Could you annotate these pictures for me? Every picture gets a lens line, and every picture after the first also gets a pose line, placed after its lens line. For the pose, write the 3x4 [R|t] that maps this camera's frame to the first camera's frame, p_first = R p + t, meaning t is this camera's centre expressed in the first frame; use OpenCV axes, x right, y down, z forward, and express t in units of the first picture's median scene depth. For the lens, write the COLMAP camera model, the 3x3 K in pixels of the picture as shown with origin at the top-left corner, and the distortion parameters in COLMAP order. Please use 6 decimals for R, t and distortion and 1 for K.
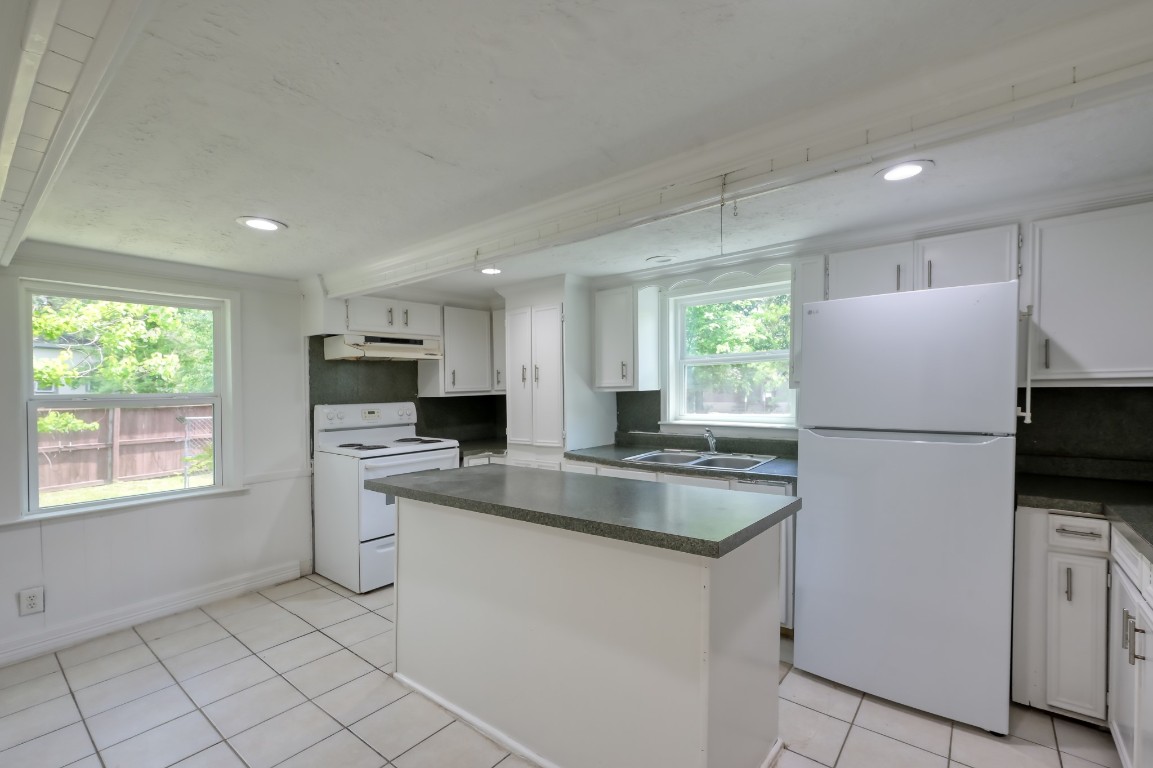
lens RADIAL K [[514.0, 0, 573.1], [0, 514.0, 372.4], [0, 0, 1]] dist [0.000111, -0.000039]
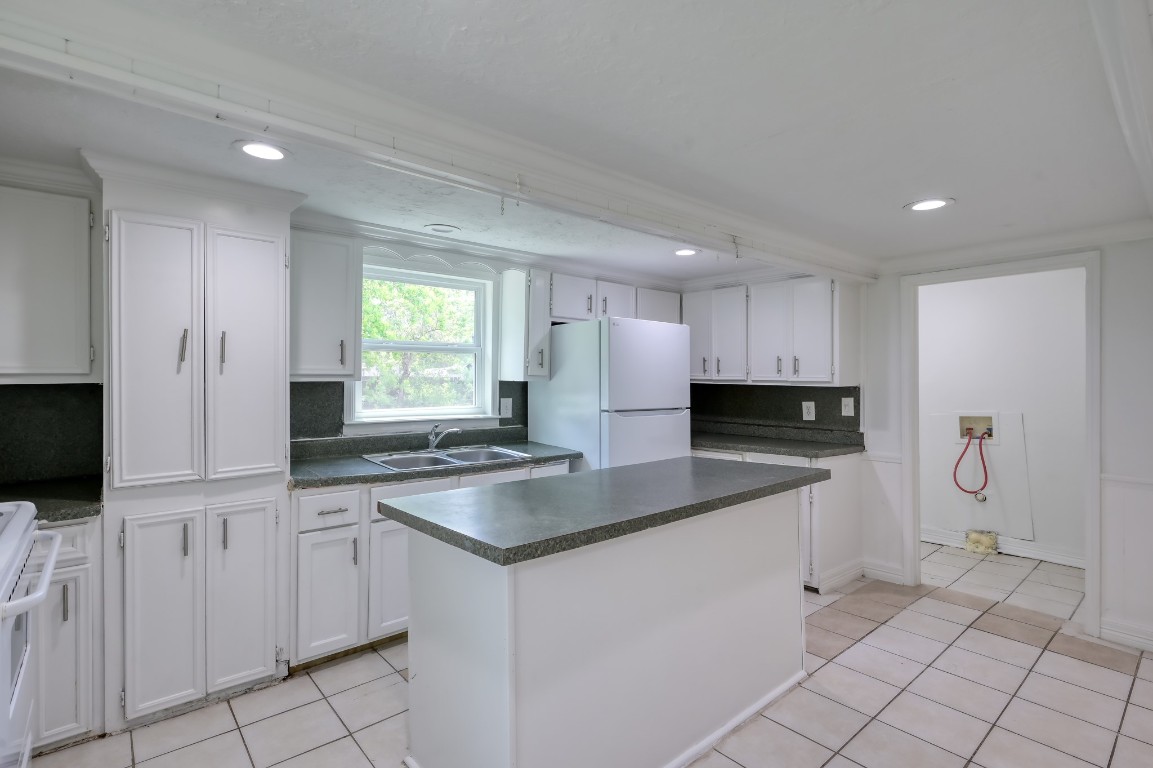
lens RADIAL K [[561.9, 0, 579.9], [0, 561.9, 349.9], [0, 0, 1]] dist [0.002715, 0.000207]
pose [[0.165651, 0.065791, 0.983987, -0.615622], [-0.042356, 0.997326, -0.059552, 0.025144], [-0.985274, -0.031812, 0.167995, 0.531570]]
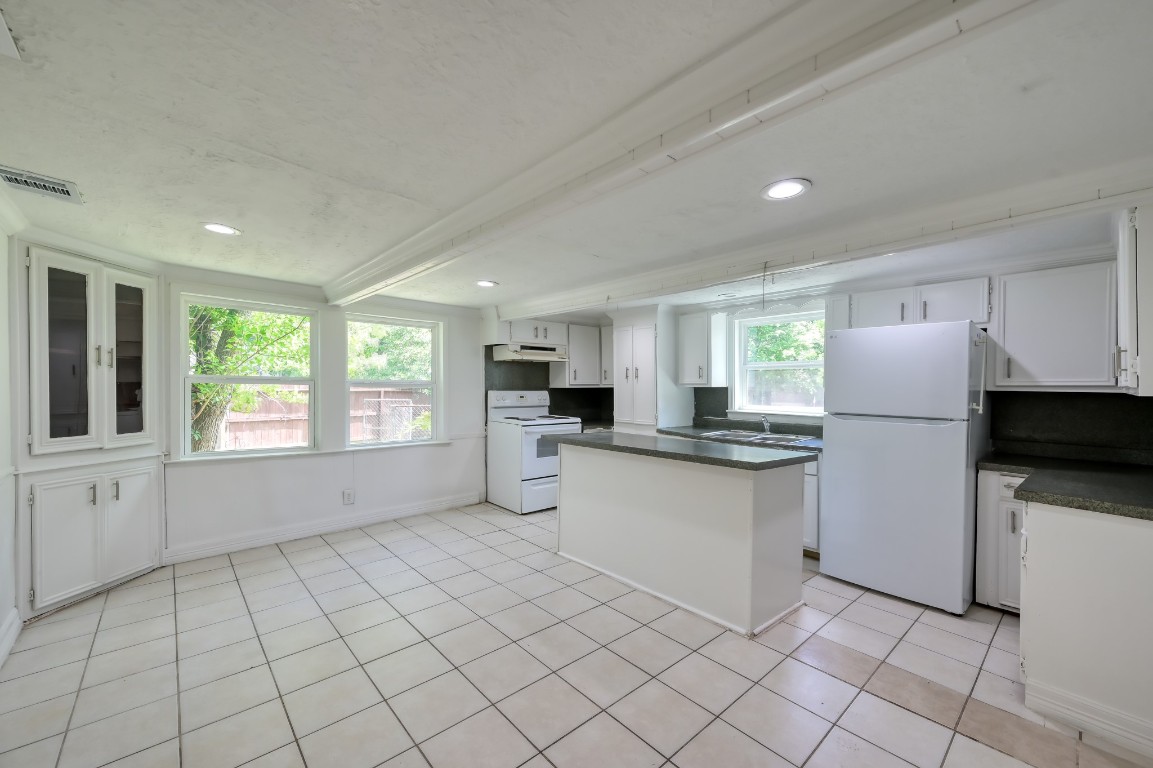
lens RADIAL K [[459.7, 0, 555.2], [0, 459.7, 349.9], [0, 0, 1]] dist [-0.000326, 0.000039]
pose [[0.980898, 0.012178, -0.194142, -0.046524], [-0.020889, 0.998862, -0.042884, -0.002549], [0.193399, 0.046120, 0.980036, -0.303840]]
